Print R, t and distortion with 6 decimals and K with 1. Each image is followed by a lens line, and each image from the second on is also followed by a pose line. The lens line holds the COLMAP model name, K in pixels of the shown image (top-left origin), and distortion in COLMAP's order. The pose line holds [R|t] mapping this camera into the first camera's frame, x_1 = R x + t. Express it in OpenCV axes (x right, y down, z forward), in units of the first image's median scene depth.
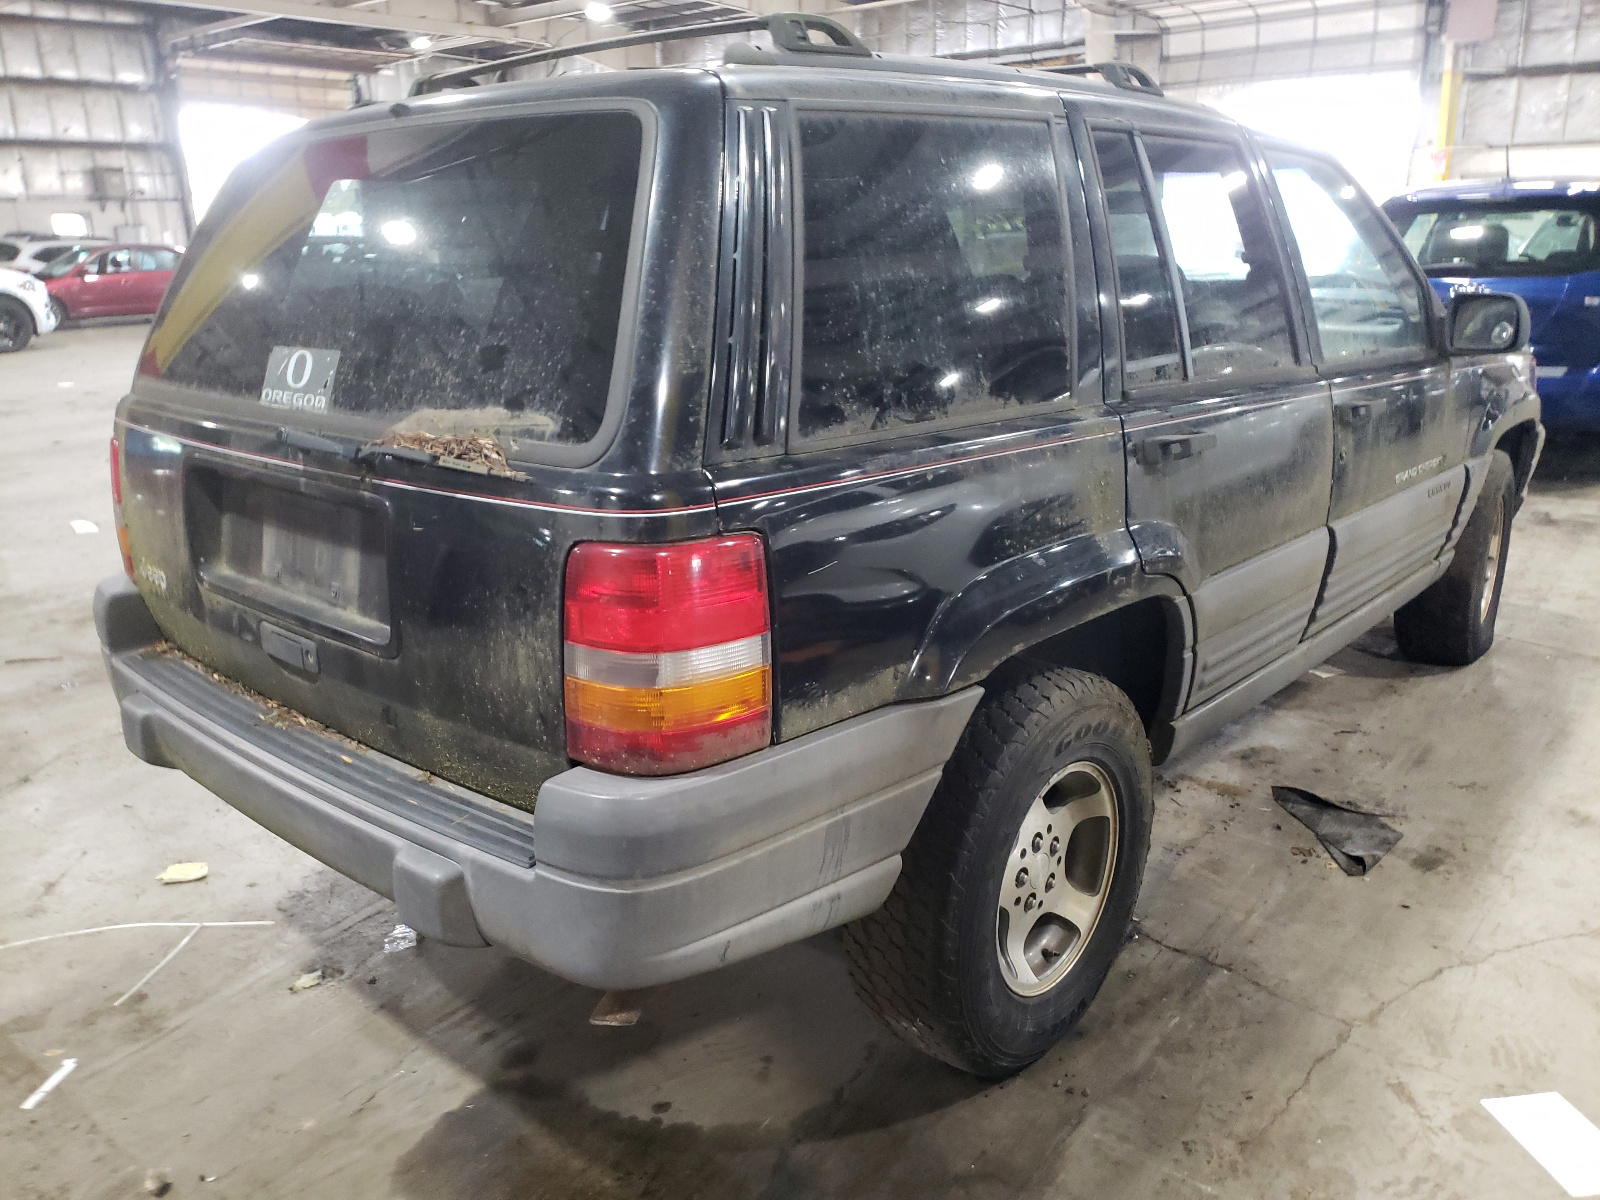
lens RADIAL K [[1338.4, 0, 800.0], [0, 1338.4, 600.0], [0, 0, 1]] dist [0.000858, 0.001216]
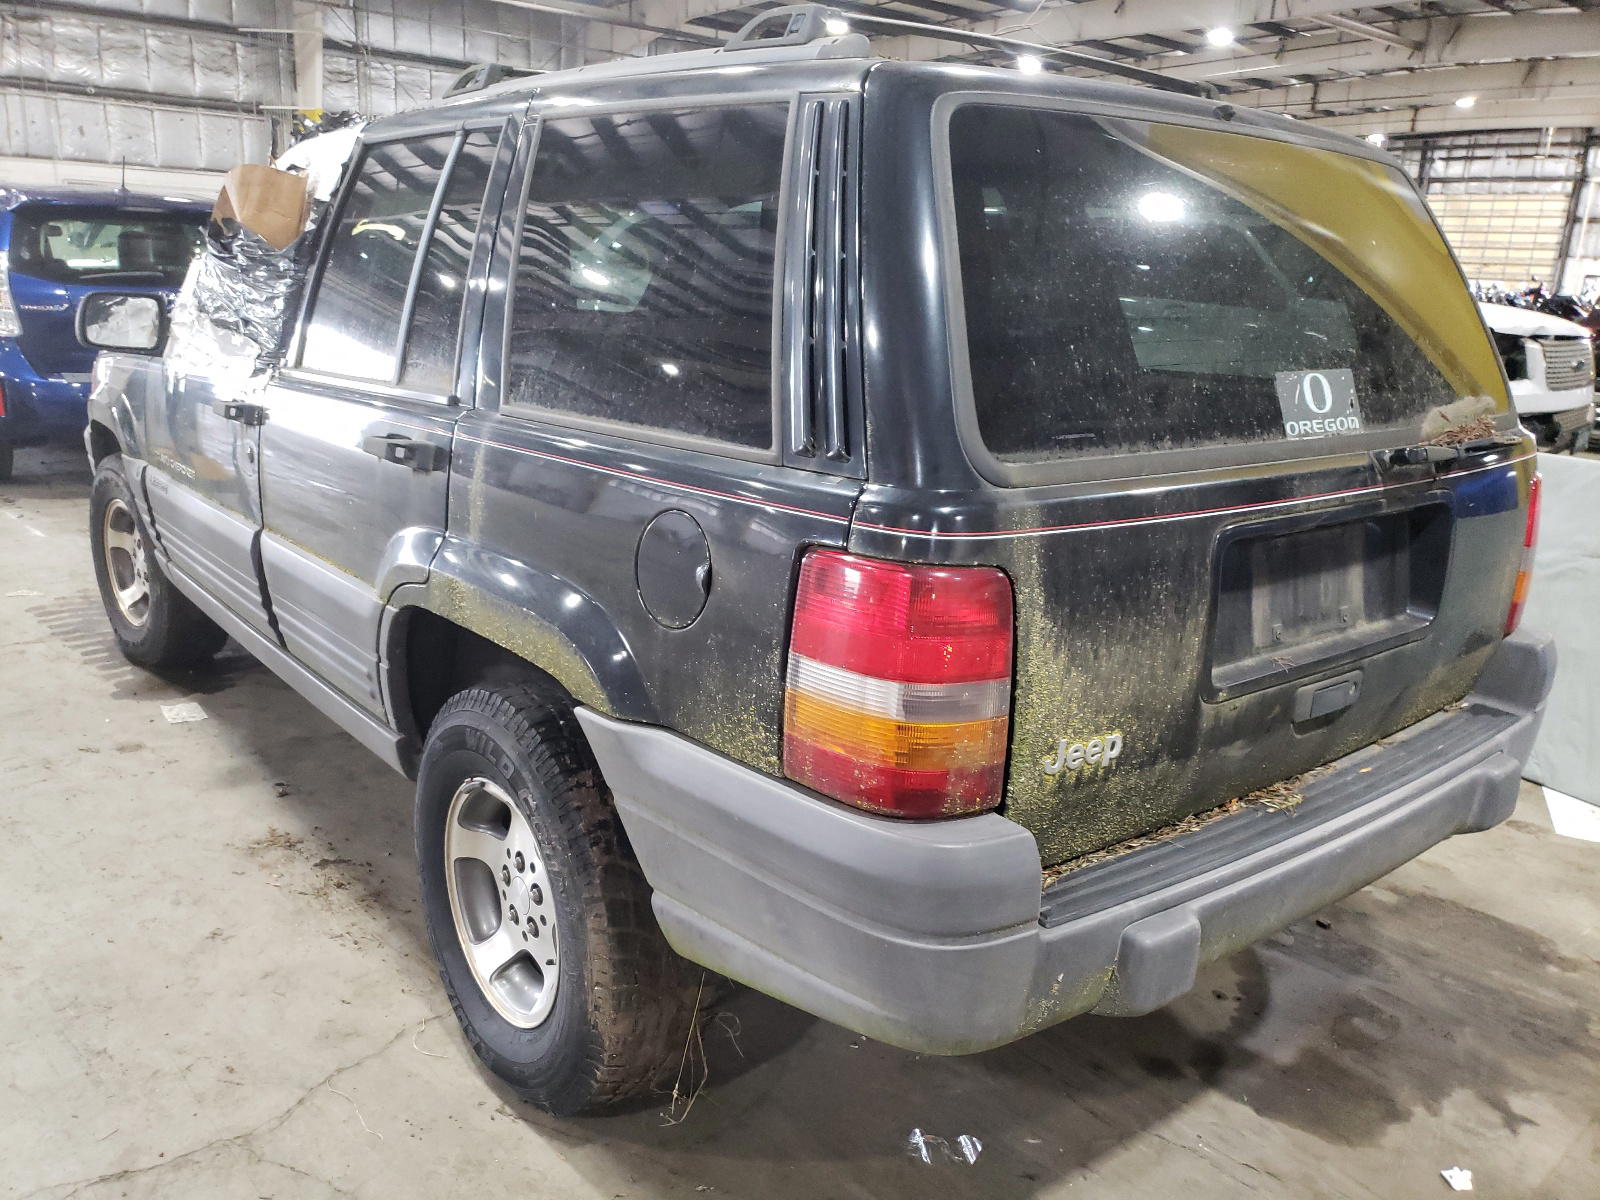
lens RADIAL K [[1338.4, 0, 800.0], [0, 1338.4, 600.0], [0, 0, 1]] dist [0.000858, 0.001216]
pose [[0.111169, -0.216577, 0.969915, -1.304919], [0.229689, 0.955140, 0.186951, -0.283825], [-0.966894, 0.201995, 0.155927, 1.199907]]
